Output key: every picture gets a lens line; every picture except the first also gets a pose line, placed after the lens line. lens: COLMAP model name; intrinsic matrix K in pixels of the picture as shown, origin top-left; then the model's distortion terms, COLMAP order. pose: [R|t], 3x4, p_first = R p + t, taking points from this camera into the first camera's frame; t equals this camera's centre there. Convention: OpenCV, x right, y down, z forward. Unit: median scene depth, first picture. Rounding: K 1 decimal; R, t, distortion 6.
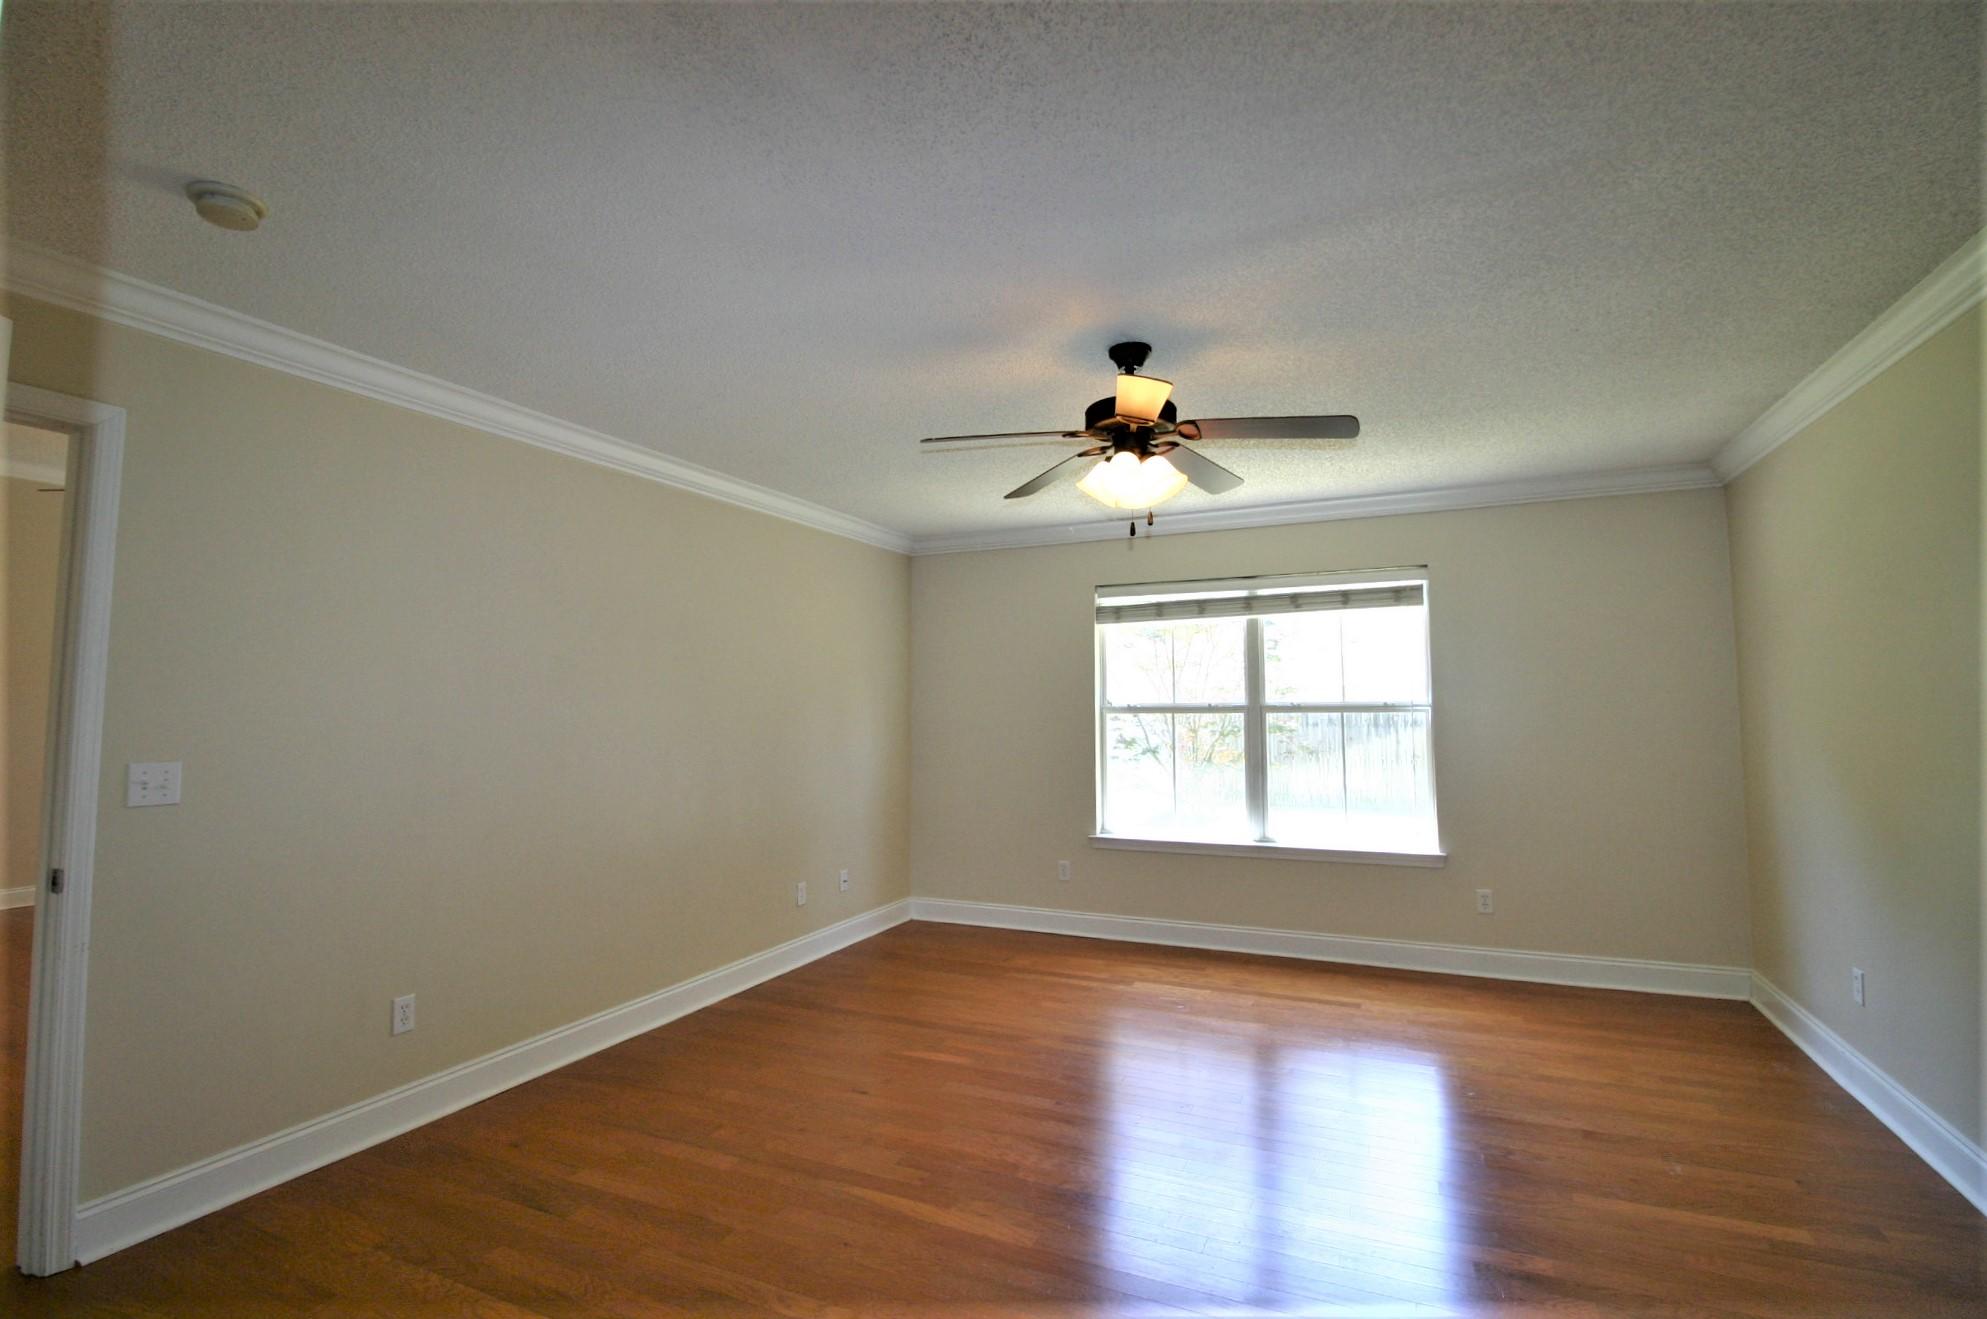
lens RADIAL K [[961.6, 0, 1011.2], [0, 961.6, 636.4], [0, 0, 1]] dist [-0.000172, -0.015248]
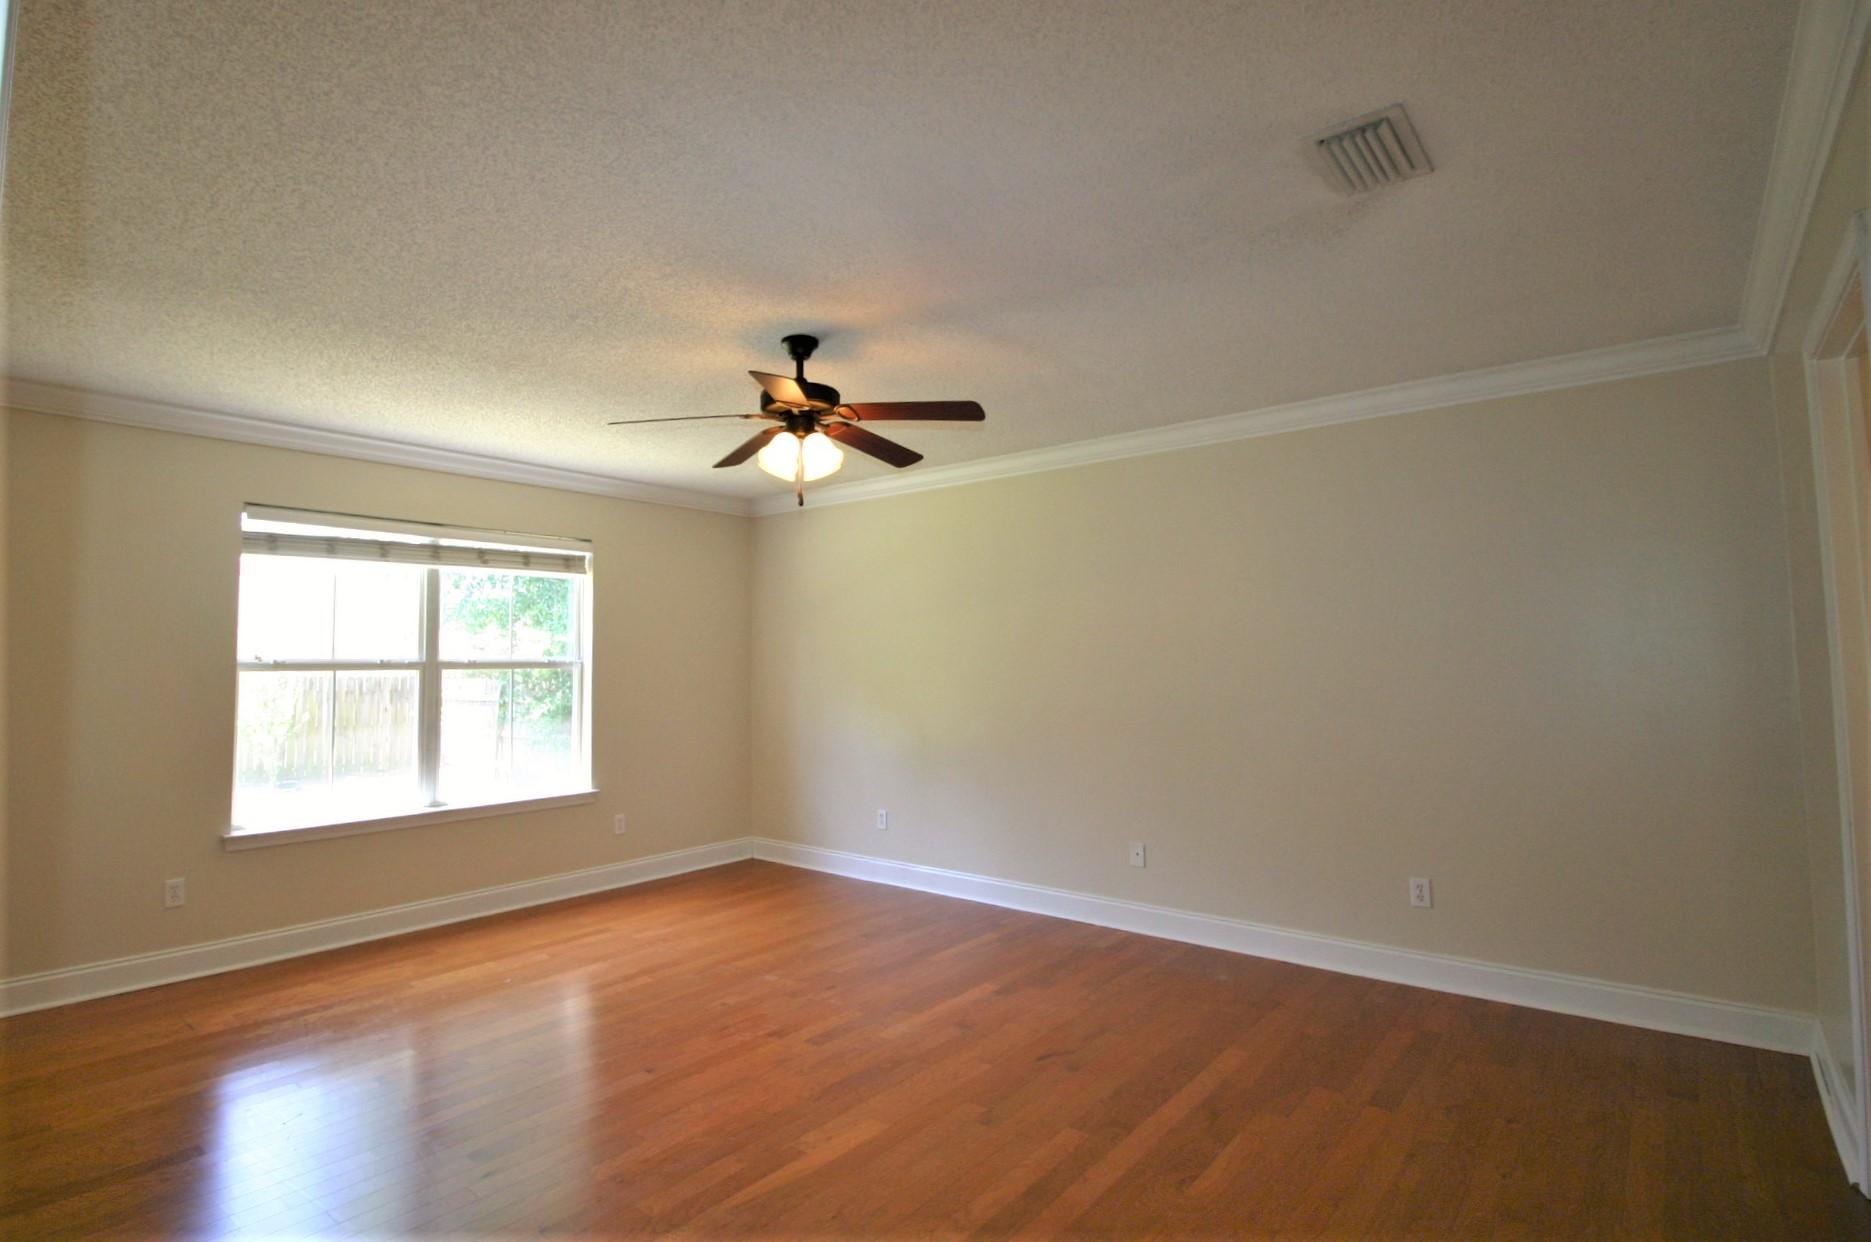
lens RADIAL K [[925.3, 0, 892.6], [0, 925.3, 617.7], [0, 0, 1]] dist [-0.001297, -0.000234]
pose [[0.276103, 0.050314, 0.959810, -0.492656], [-0.068505, 0.997119, -0.032563, 0.028083], [-0.958684, -0.056761, 0.278754, 0.329325]]
